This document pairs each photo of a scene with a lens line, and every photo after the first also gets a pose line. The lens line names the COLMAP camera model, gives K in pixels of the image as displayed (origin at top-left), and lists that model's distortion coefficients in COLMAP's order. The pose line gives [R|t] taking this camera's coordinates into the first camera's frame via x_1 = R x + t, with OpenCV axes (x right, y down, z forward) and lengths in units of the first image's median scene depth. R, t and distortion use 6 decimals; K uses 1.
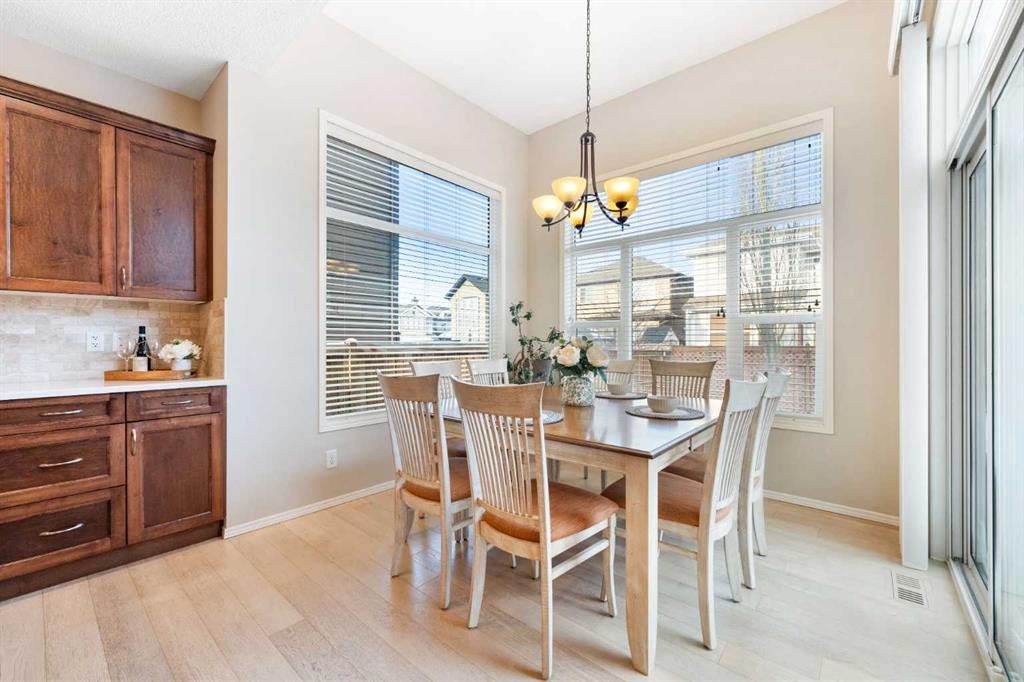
lens RADIAL K [[418.2, 0, 510.4], [0, 418.2, 342.8], [0, 0, 1]] dist [-0.004497, 0.000783]
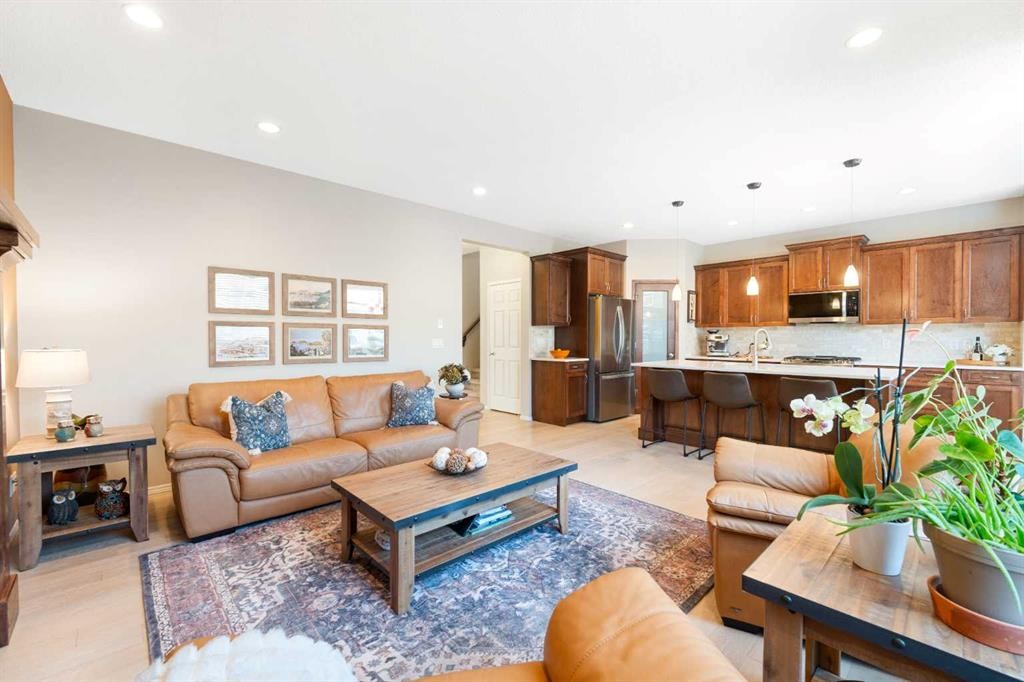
lens RADIAL K [[418.2, 0, 517.3], [0, 418.2, 346.3], [0, 0, 1]] dist [-0.004497, 0.000783]
pose [[-0.097766, 0.021417, -0.994979, 1.294635], [-0.001571, 0.999764, 0.021674, -0.037988], [0.995208, 0.003682, -0.097709, -0.963534]]
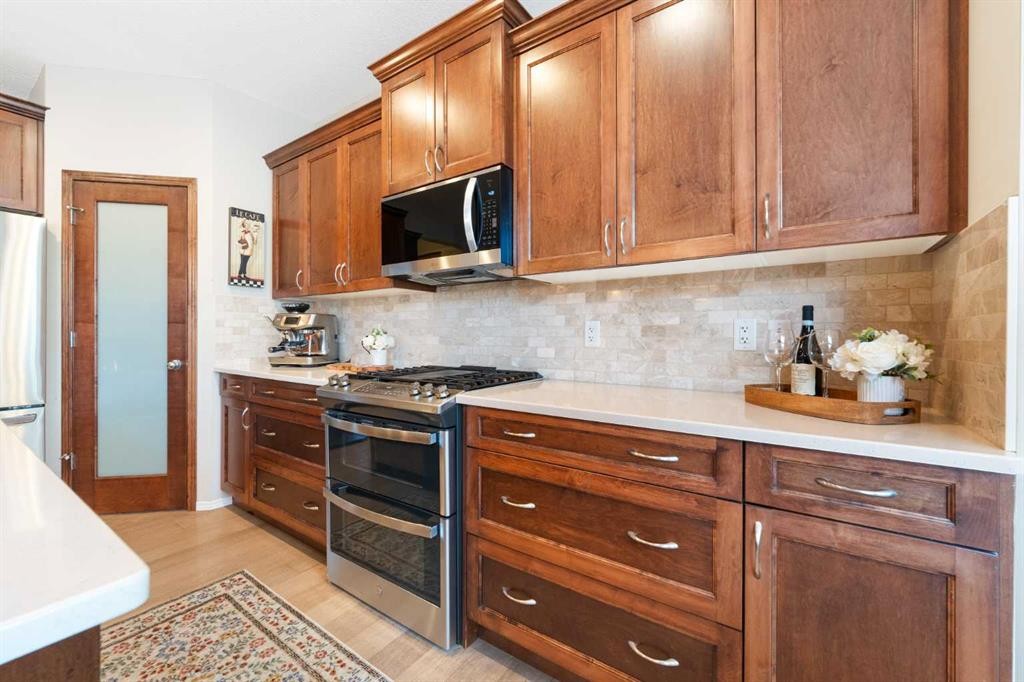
lens RADIAL K [[418.2, 0, 511.1], [0, 418.2, 336.3], [0, 0, 1]] dist [-0.004497, 0.000783]
pose [[0.105832, 0.003955, -0.994376, -0.425723], [-0.004887, 0.999982, 0.003457, -0.001062], [0.994372, 0.004493, 0.105849, 0.613614]]
